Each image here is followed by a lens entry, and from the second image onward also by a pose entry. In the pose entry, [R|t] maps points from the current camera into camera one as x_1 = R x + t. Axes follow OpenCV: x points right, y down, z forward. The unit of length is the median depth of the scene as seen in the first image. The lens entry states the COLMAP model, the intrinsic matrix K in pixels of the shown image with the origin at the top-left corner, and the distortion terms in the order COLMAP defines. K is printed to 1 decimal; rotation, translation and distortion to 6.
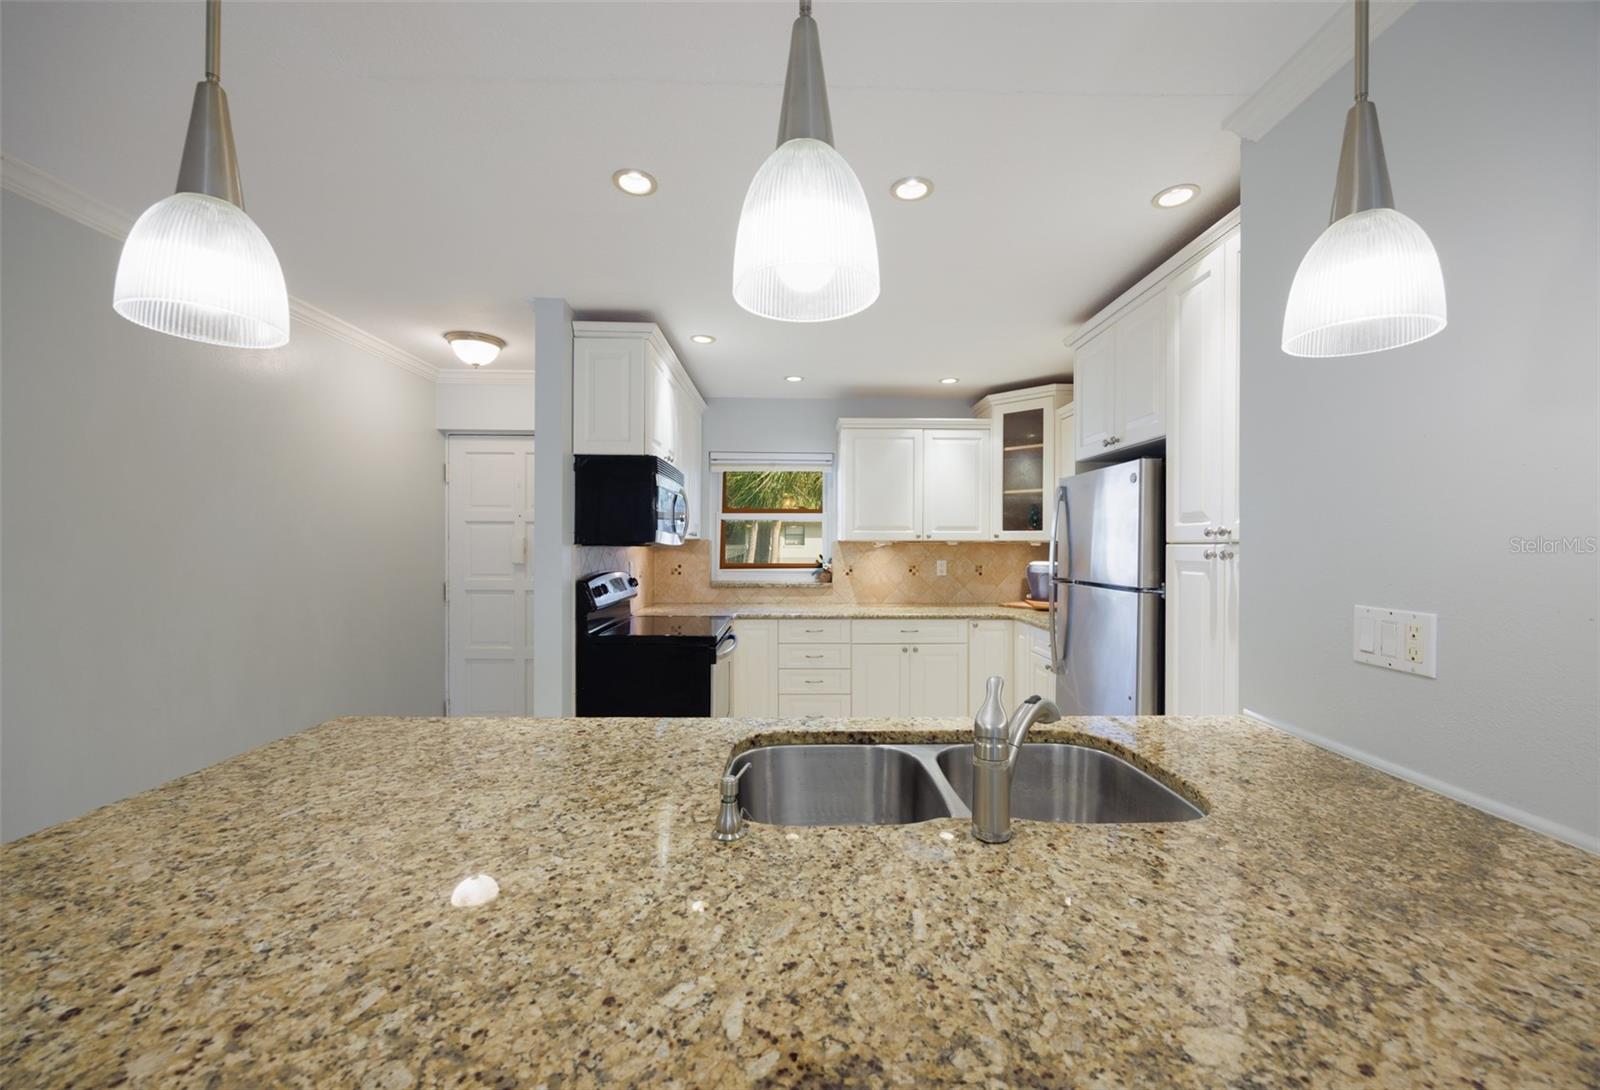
lens RADIAL K [[630.5, 0, 812.6], [0, 630.5, 547.9], [0, 0, 1]] dist [-0.002505, -0.000213]
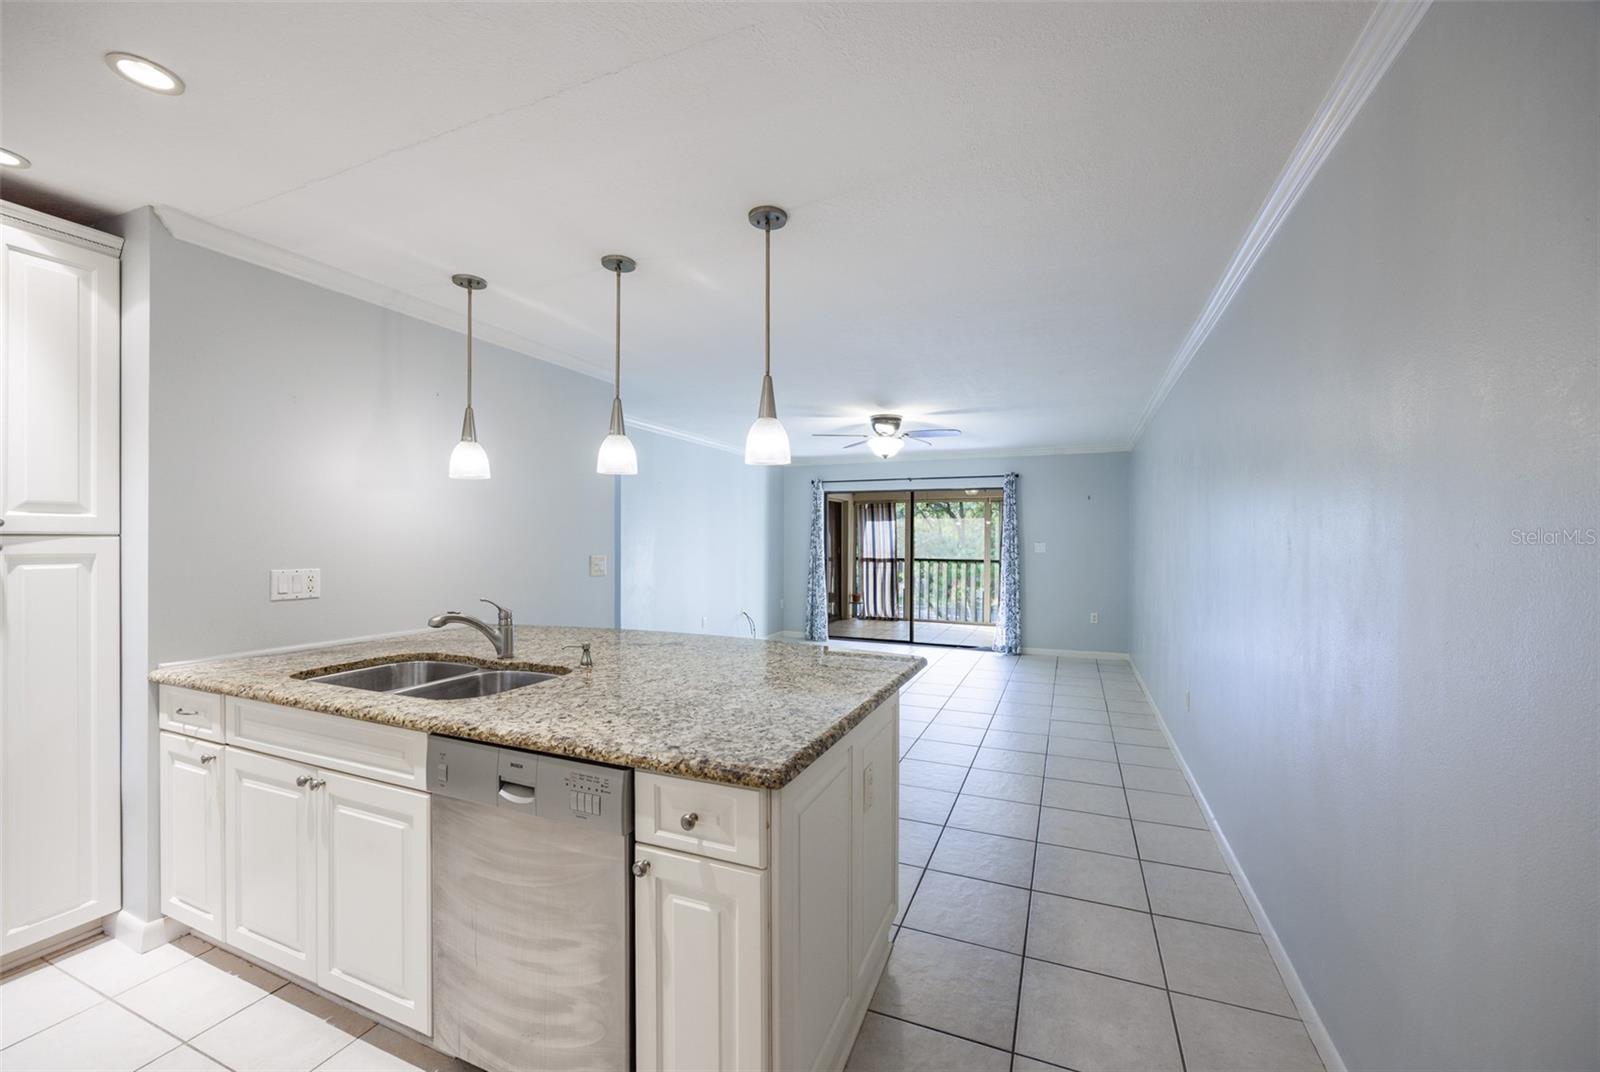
lens RADIAL K [[627.1, 0, 805.3], [0, 627.1, 544.5], [0, 0, 1]] dist [-0.003443, 0.000055]
pose [[-0.909094, -0.011086, 0.416443, -0.427958], [-0.005490, 0.999878, 0.014632, -0.006530], [-0.416555, 0.011016, -0.909044, 0.651060]]
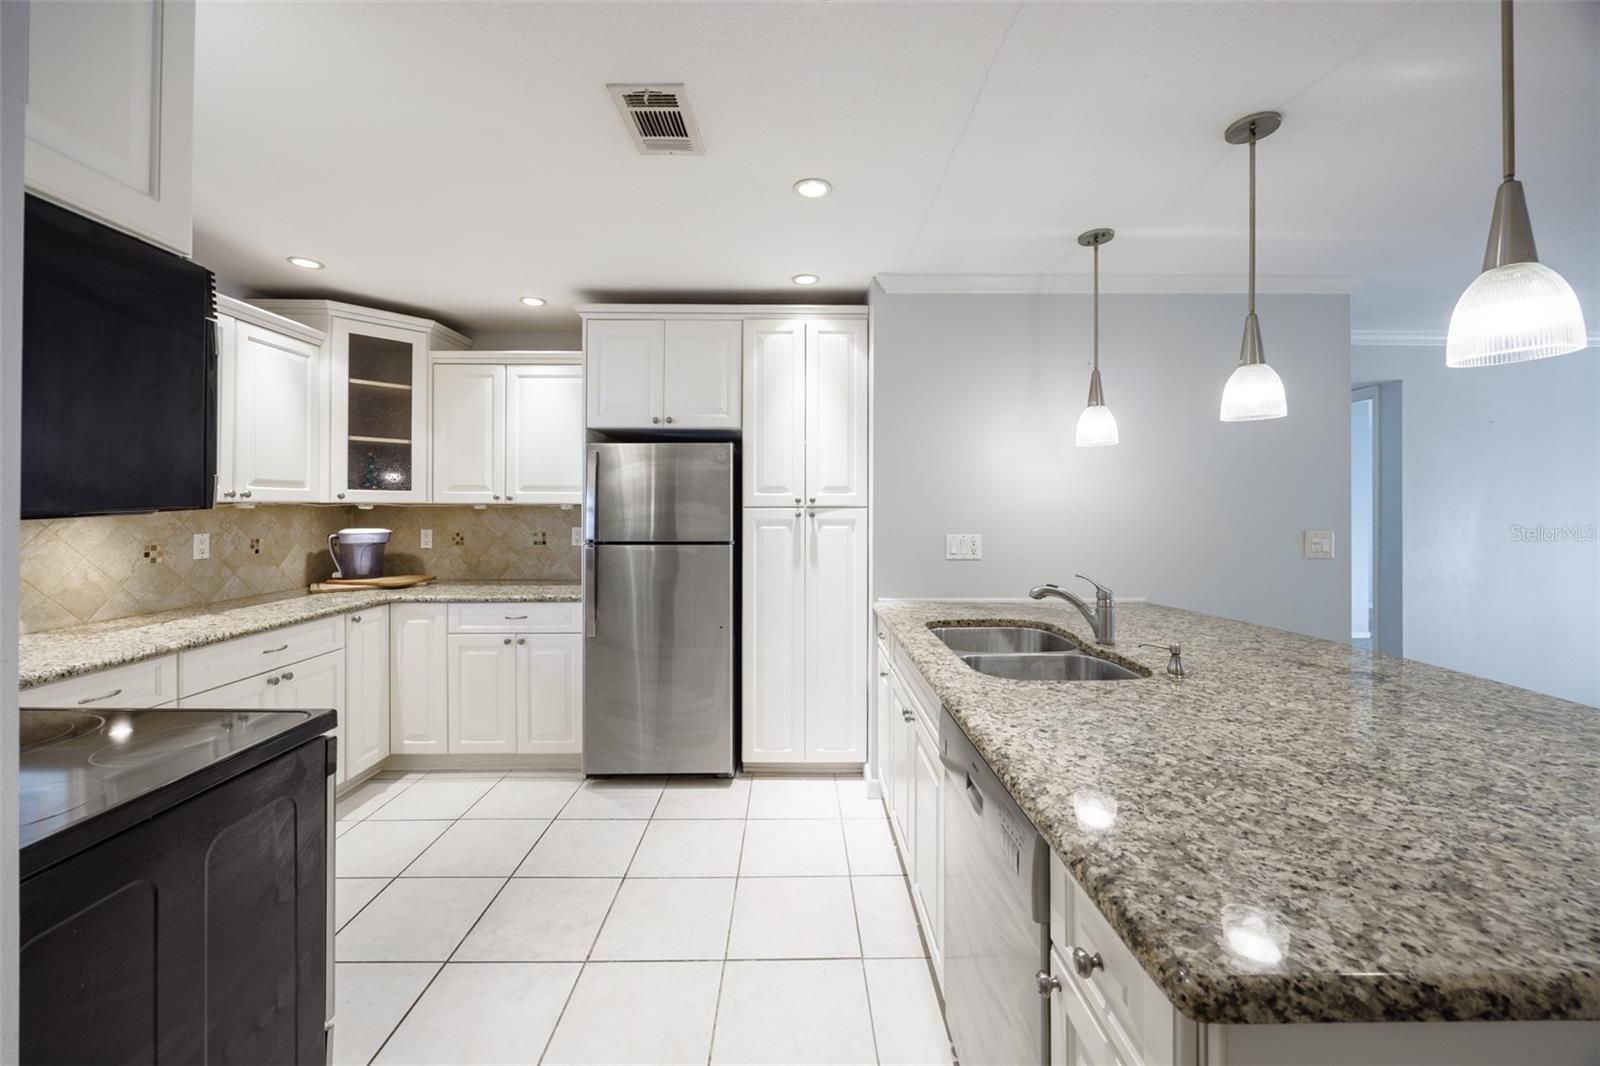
lens RADIAL K [[604.9, 0, 807.3], [0, 604.9, 508.7], [0, 0, 1]] dist [-0.000594, 0.000185]
pose [[0.011634, -0.005842, 0.999915, -0.434797], [0.004052, 0.999975, 0.005795, -0.006292], [-0.999924, 0.003984, 0.011658, 0.477946]]
